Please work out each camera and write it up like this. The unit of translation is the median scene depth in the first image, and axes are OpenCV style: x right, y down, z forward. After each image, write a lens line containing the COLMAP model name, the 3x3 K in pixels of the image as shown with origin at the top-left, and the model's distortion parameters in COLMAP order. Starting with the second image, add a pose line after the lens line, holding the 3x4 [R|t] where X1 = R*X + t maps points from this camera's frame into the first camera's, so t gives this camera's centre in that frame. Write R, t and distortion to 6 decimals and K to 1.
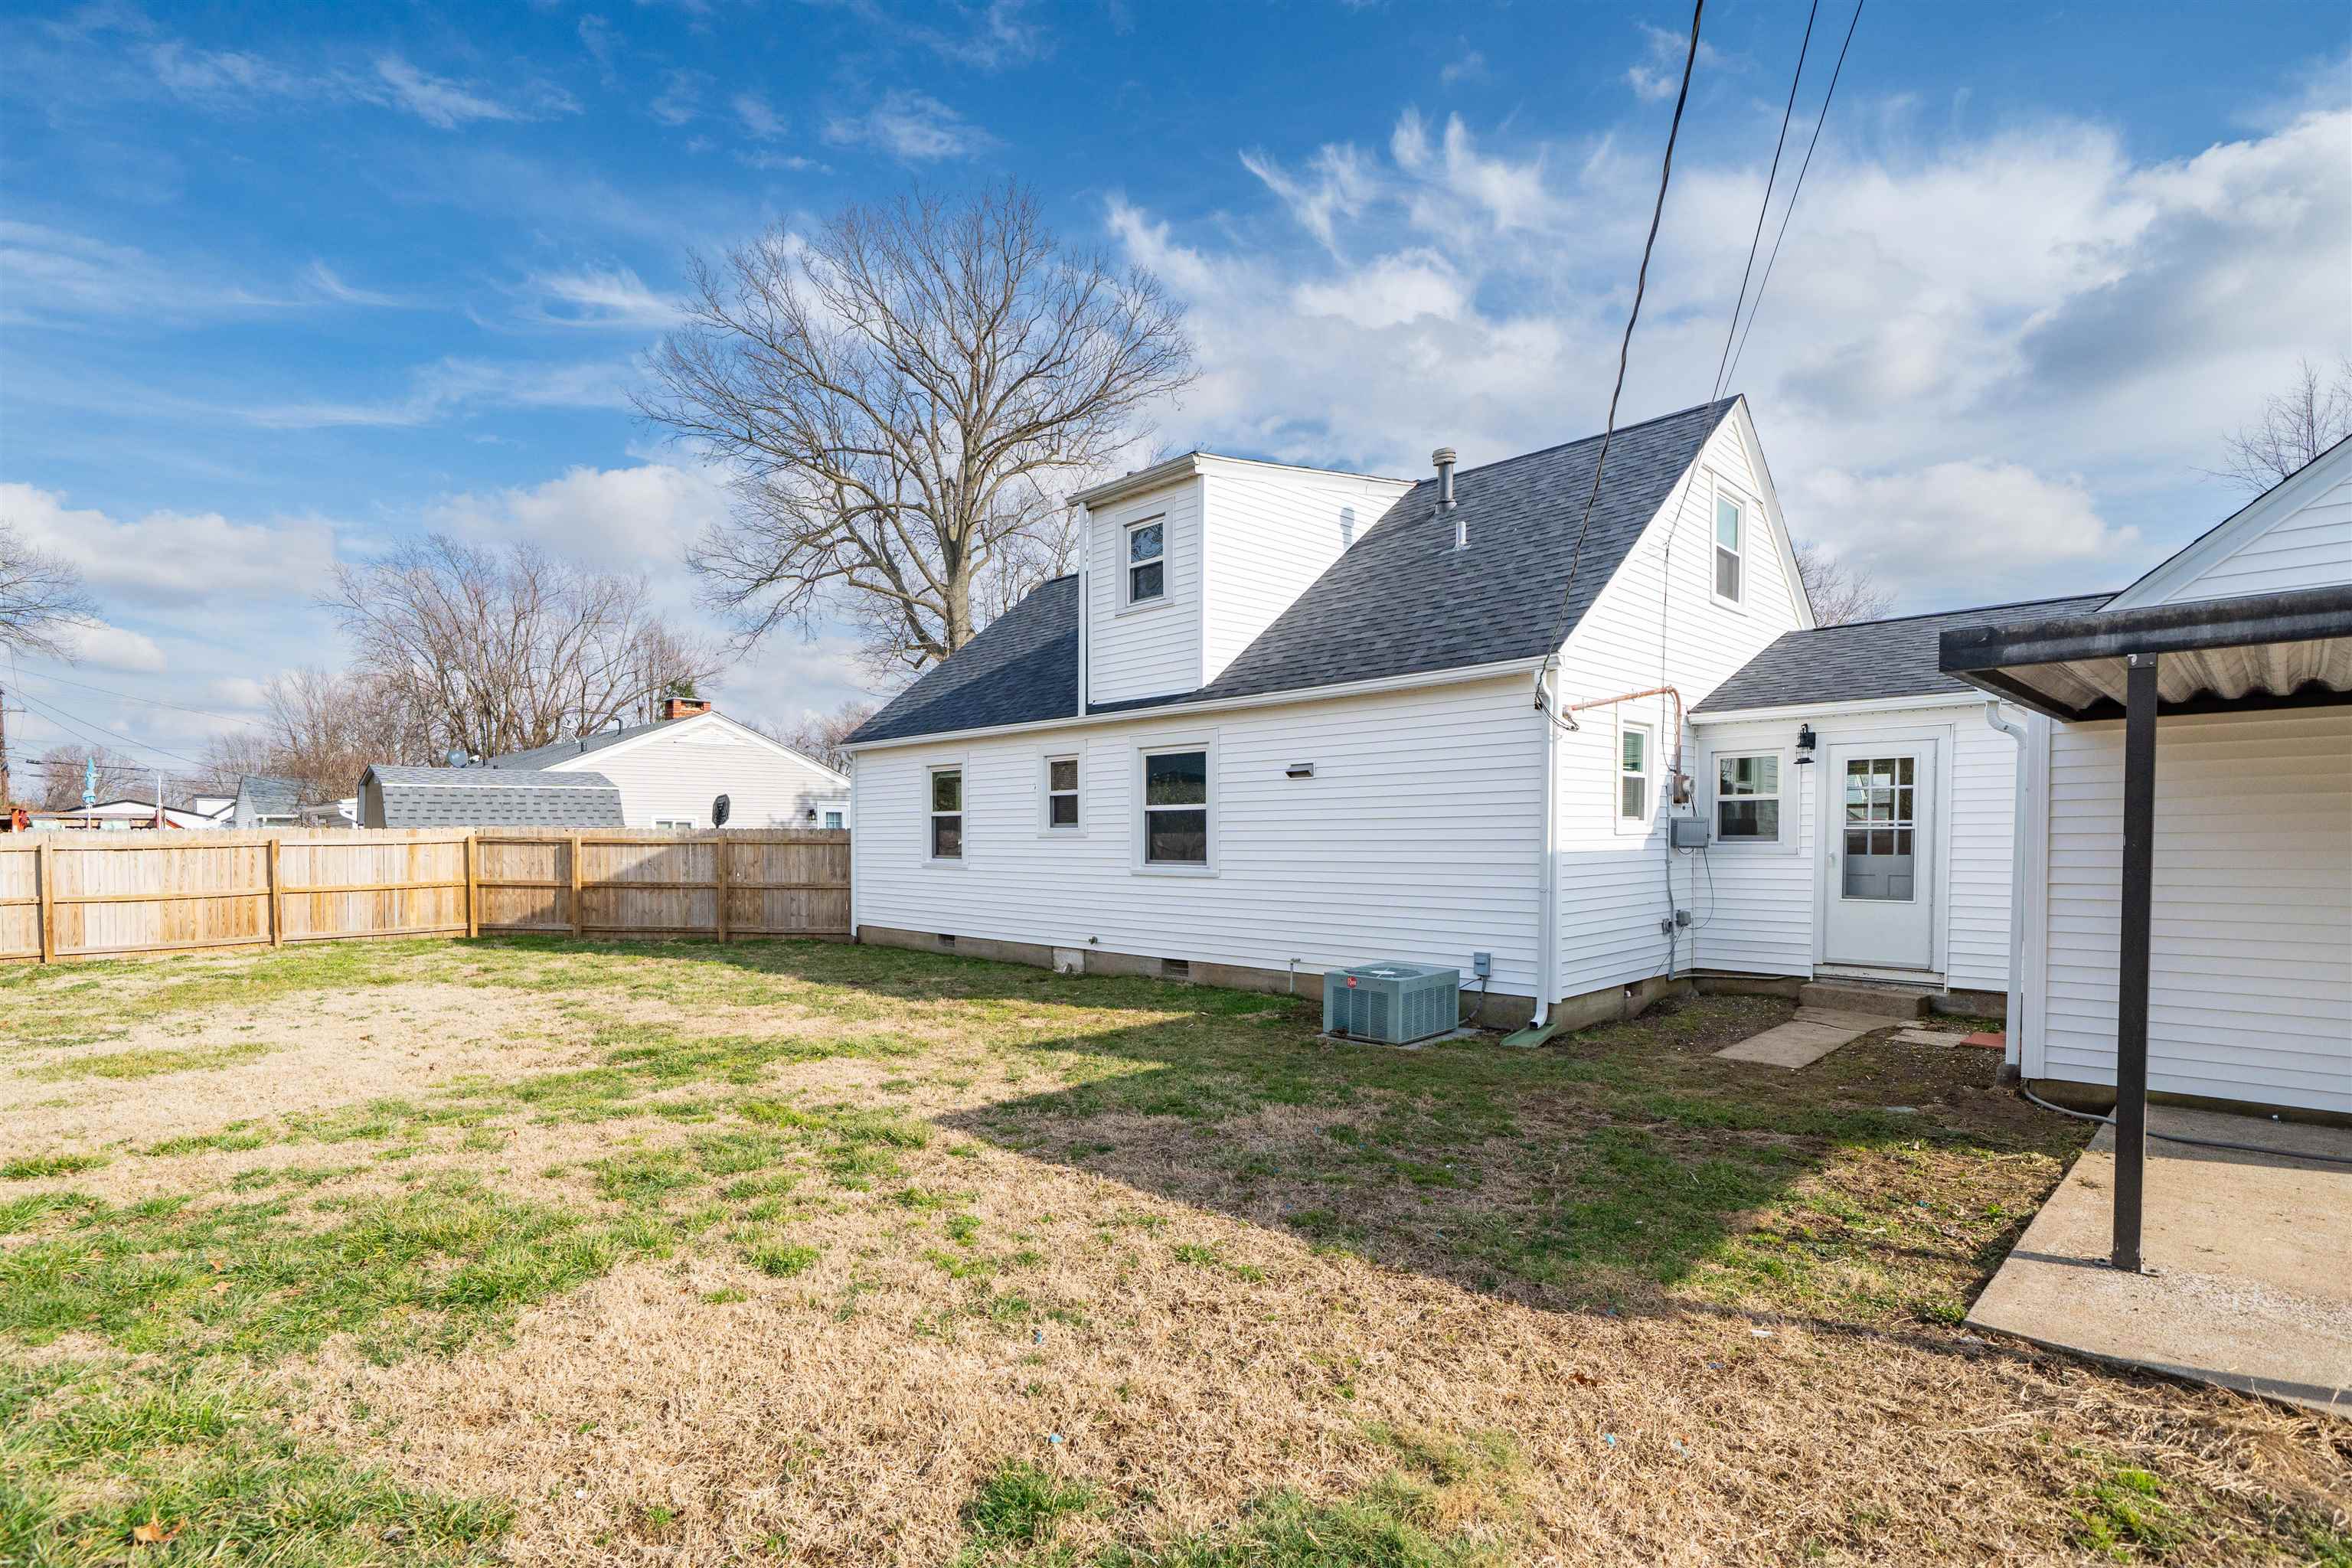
lens RADIAL K [[1082.7, 0, 1168.7], [0, 1082.7, 873.0], [0, 0, 1]] dist [0.001037, 0.000225]
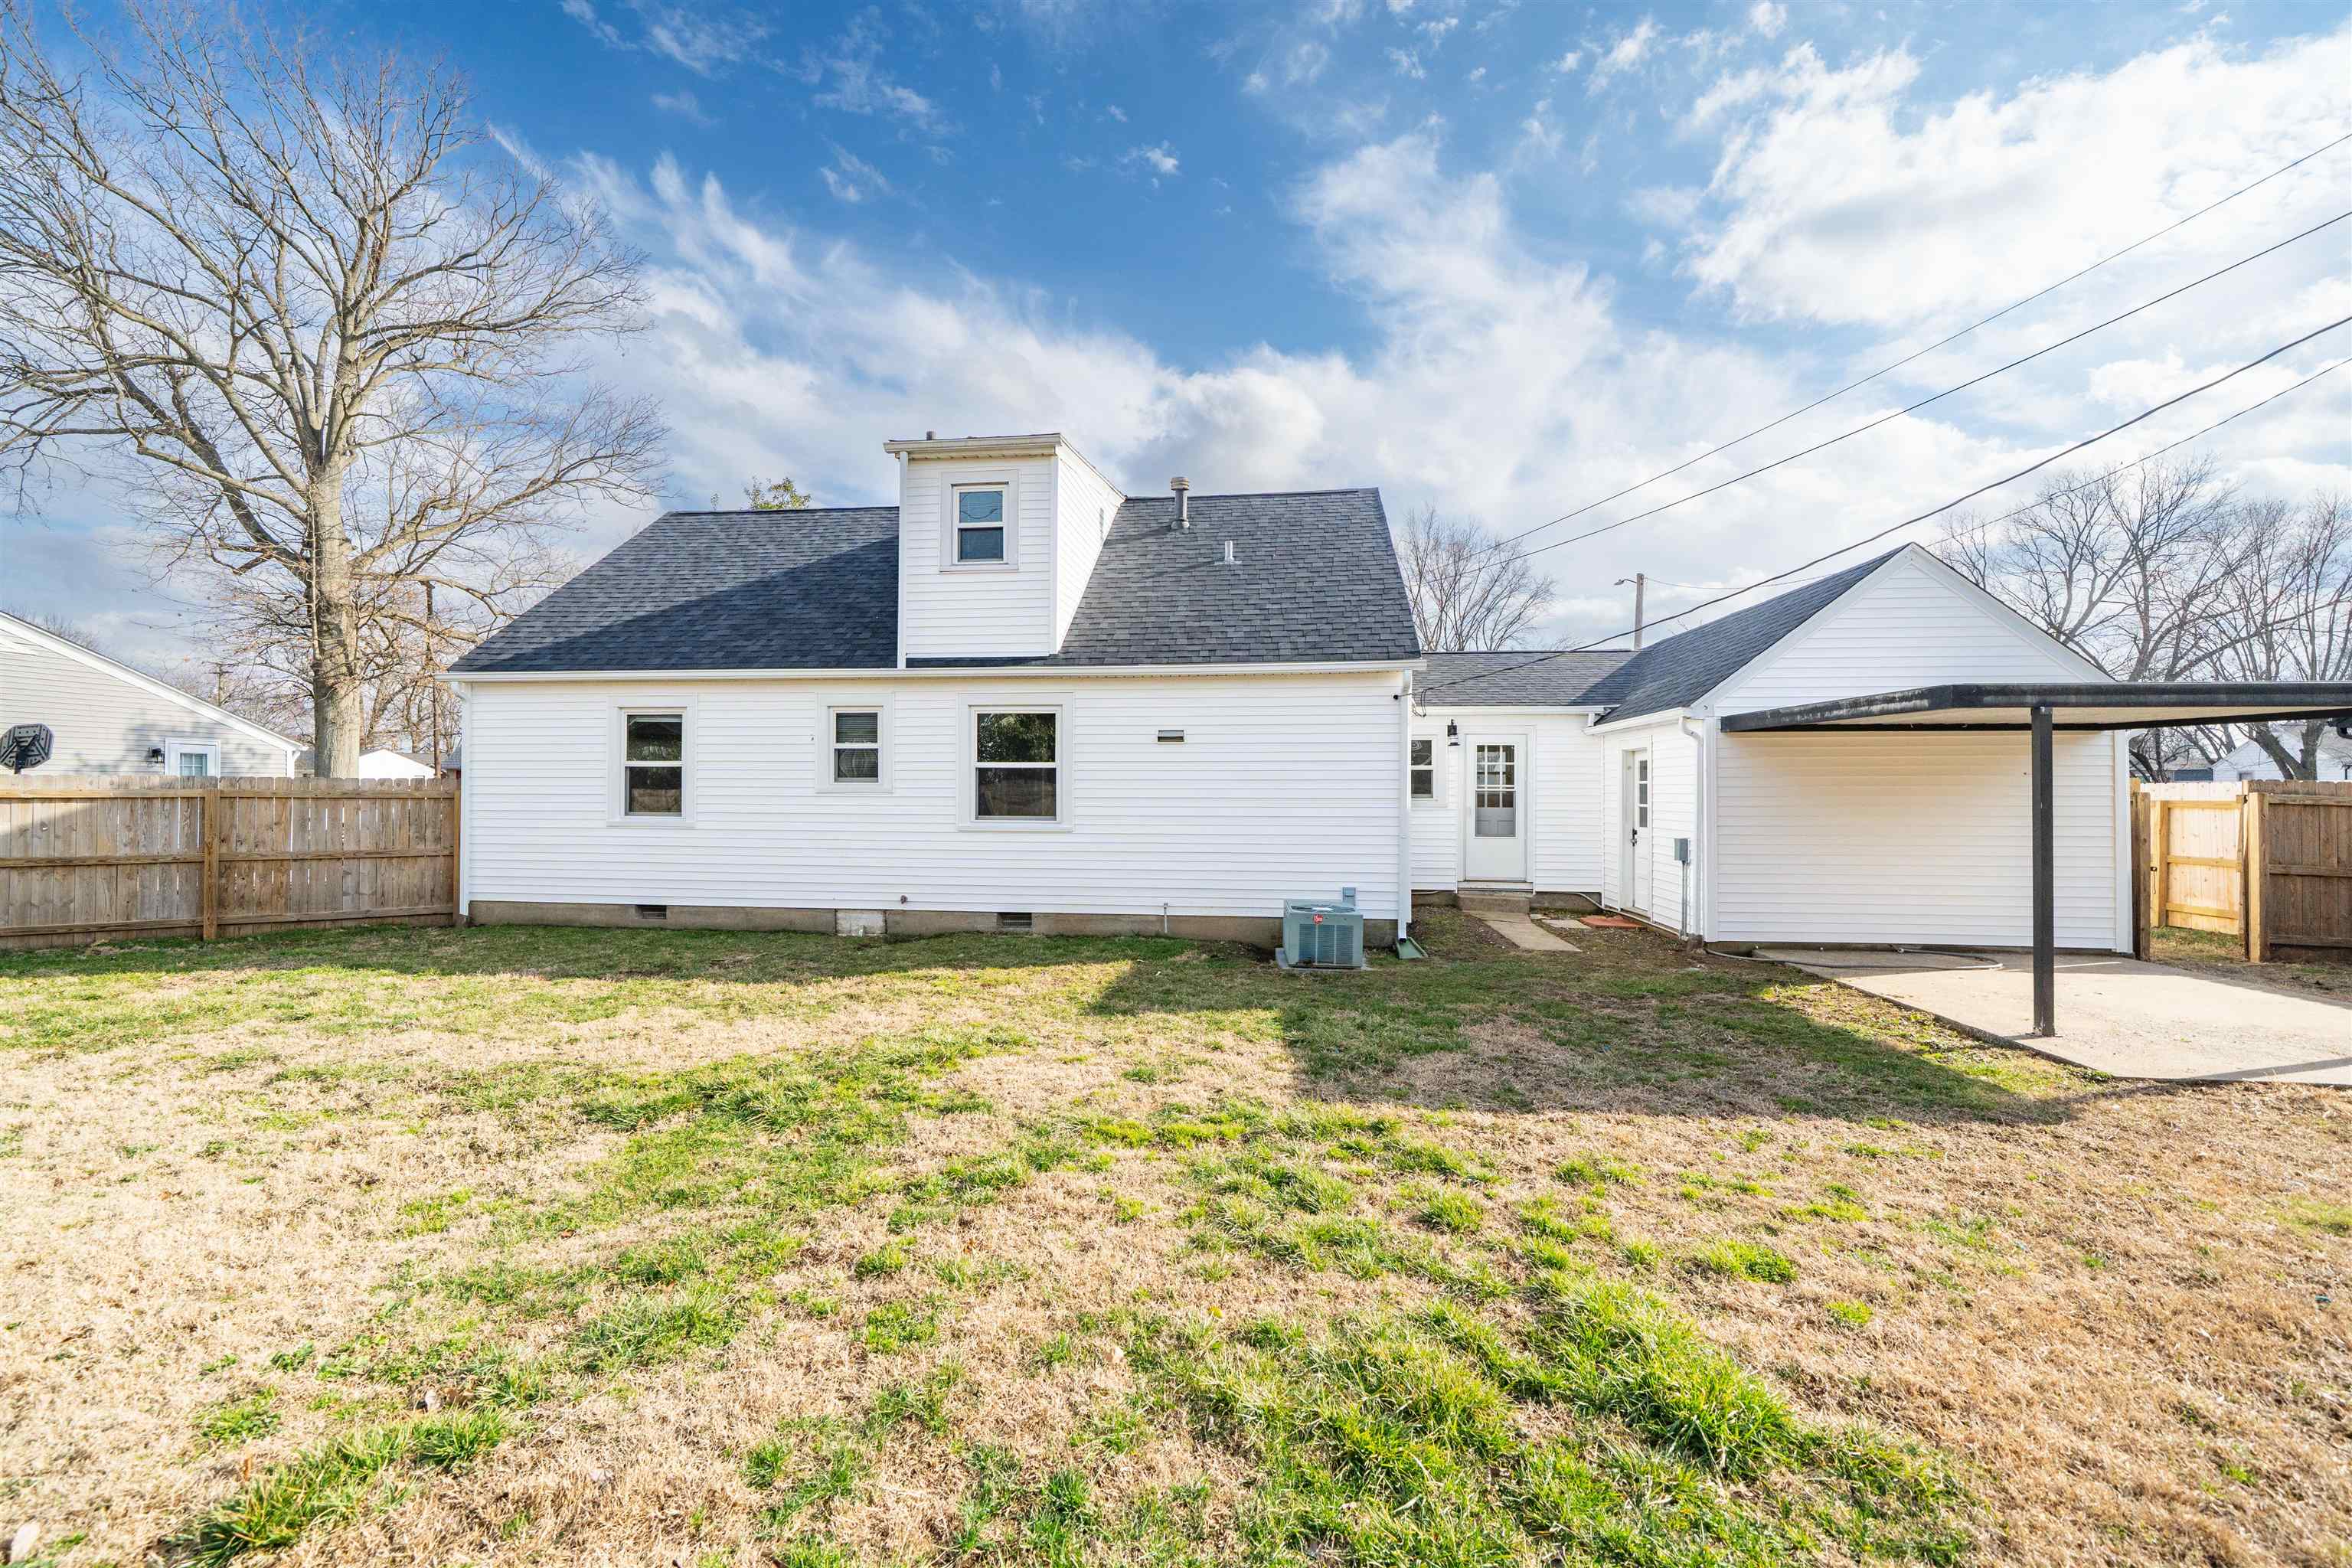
lens RADIAL K [[908.7, 0, 1168.3], [0, 908.7, 779.6], [0, 0, 1]] dist [-0.000908, -0.000175]
pose [[0.786367, 0.011806, 0.617647, -0.390179], [0.014260, 0.999204, -0.037254, -0.011362], [-0.617596, 0.038103, 0.785572, 0.214166]]
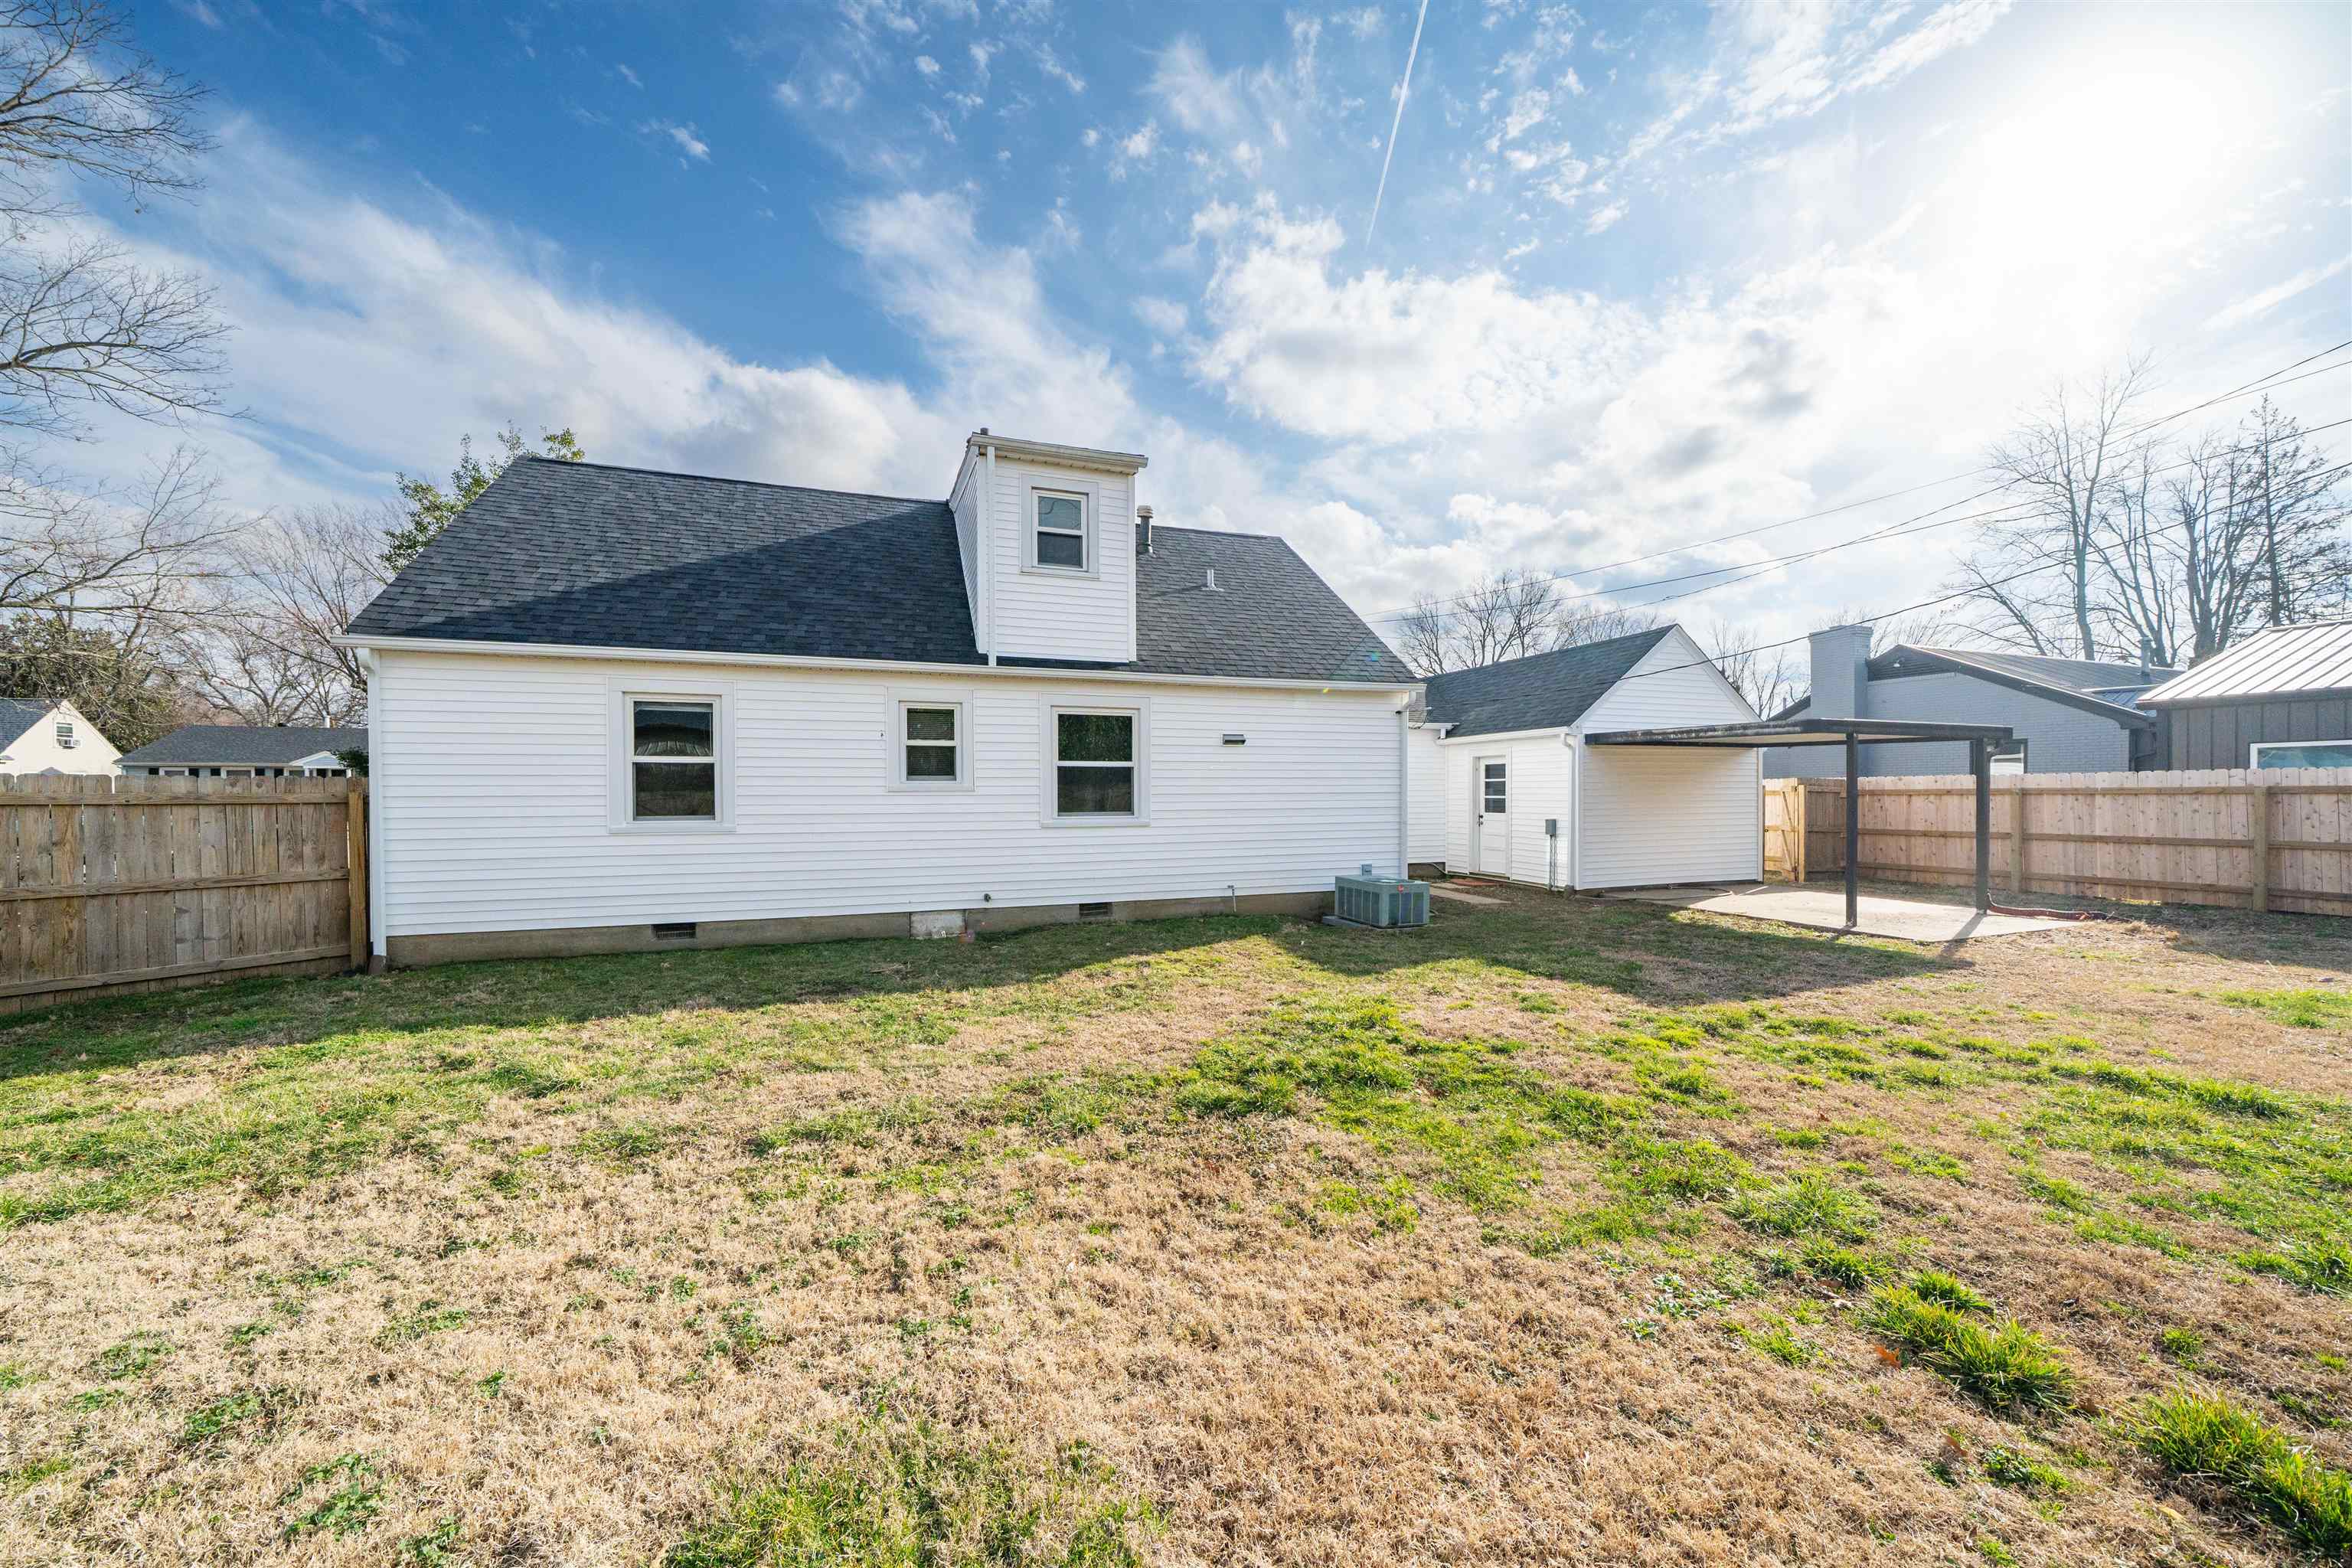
lens RADIAL K [[819.3, 0, 1169.7], [0, 819.3, 797.7], [0, 0, 1]] dist [-0.002690, -0.000160]
pose [[0.441113, -0.007137, 0.897423, -0.661156], [0.031129, 0.999488, -0.007352, -0.016830], [-0.896911, 0.031179, 0.441110, 0.533666]]
